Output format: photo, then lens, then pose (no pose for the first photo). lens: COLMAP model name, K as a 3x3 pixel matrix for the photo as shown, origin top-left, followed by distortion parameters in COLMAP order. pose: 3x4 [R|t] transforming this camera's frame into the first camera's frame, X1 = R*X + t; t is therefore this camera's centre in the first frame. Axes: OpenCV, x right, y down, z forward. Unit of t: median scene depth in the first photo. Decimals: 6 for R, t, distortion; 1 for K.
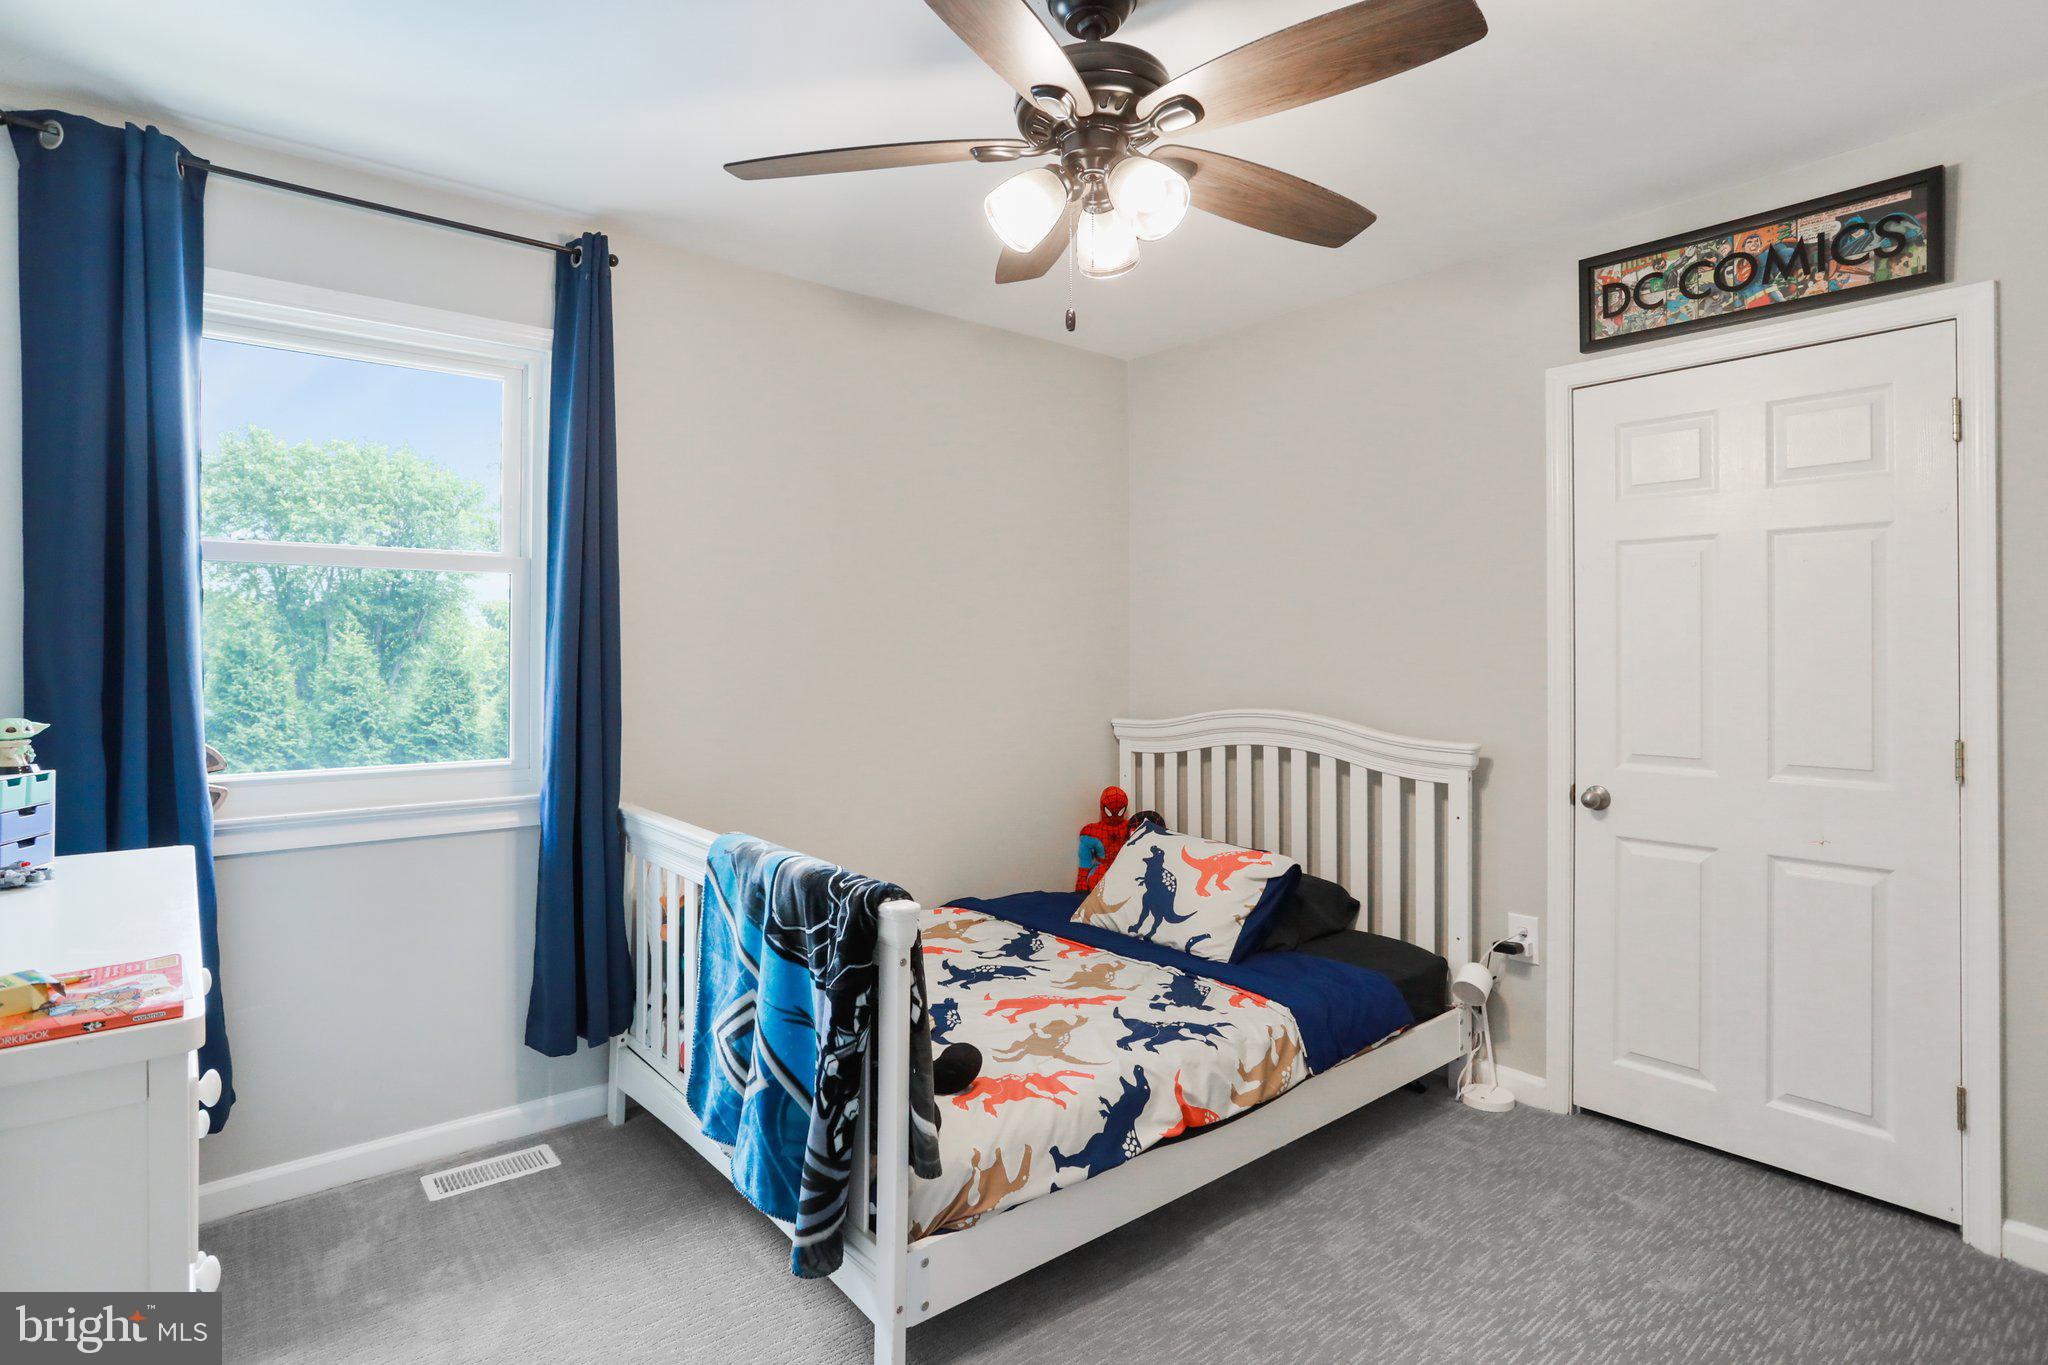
lens RADIAL K [[1069.8, 0, 1029.9], [0, 1069.8, 635.8], [0, 0, 1]] dist [-0.063689, 0.039326]
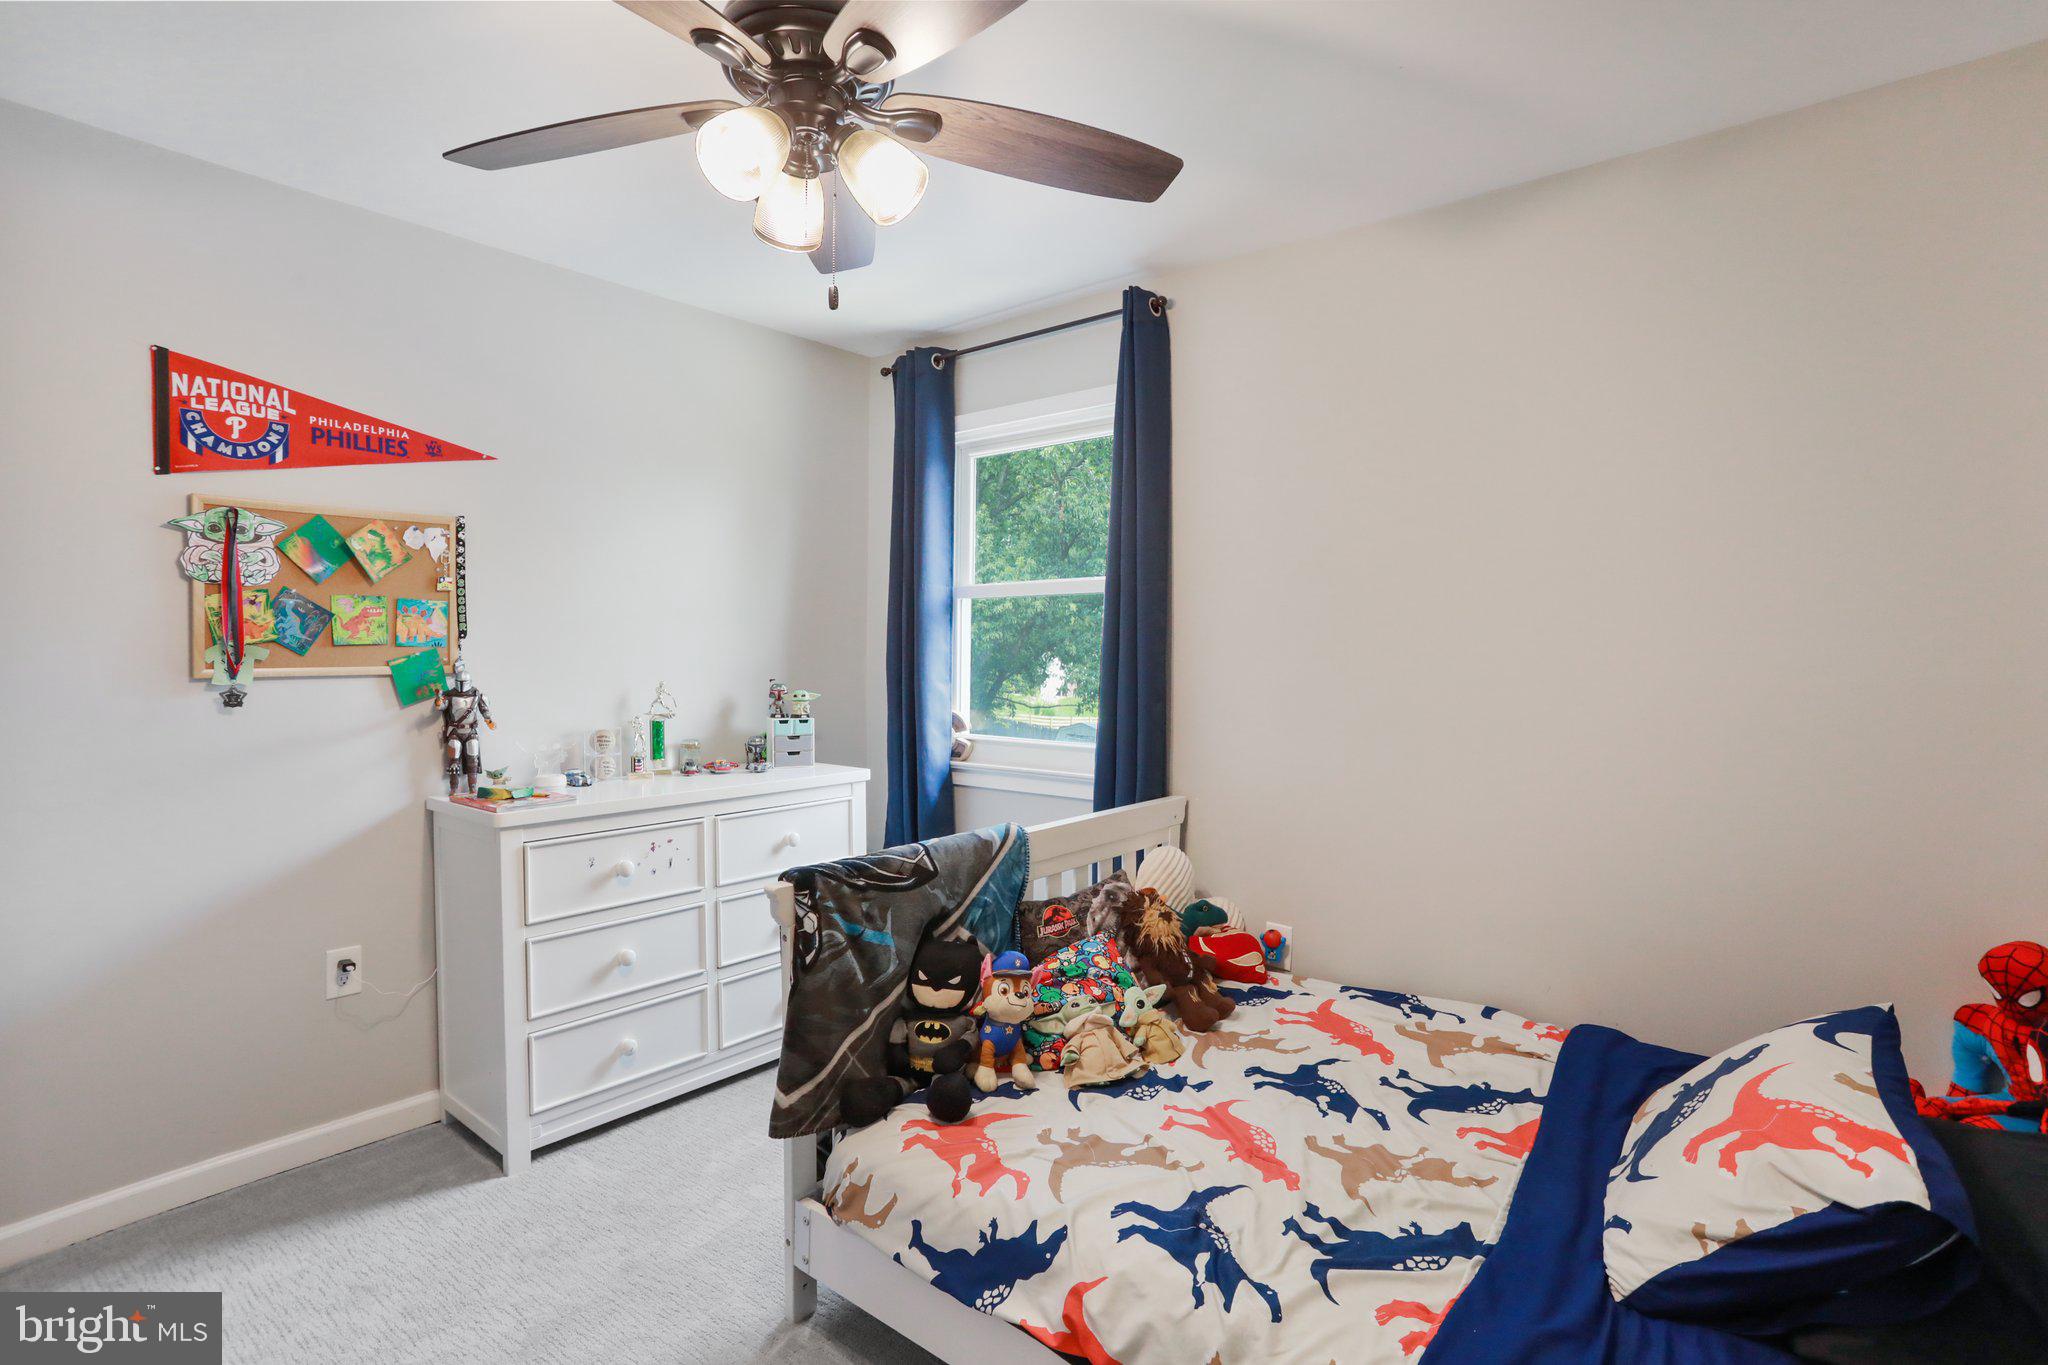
lens RADIAL K [[994.7, 0, 1024.6], [0, 994.7, 651.9], [0, 0, 1]] dist [-0.054211, 0.028047]
pose [[0.183694, 0.006520, -0.982962, 0.760736], [0.015410, 0.999836, 0.009511, -0.002995], [0.982863, -0.016895, 0.183564, 0.846341]]
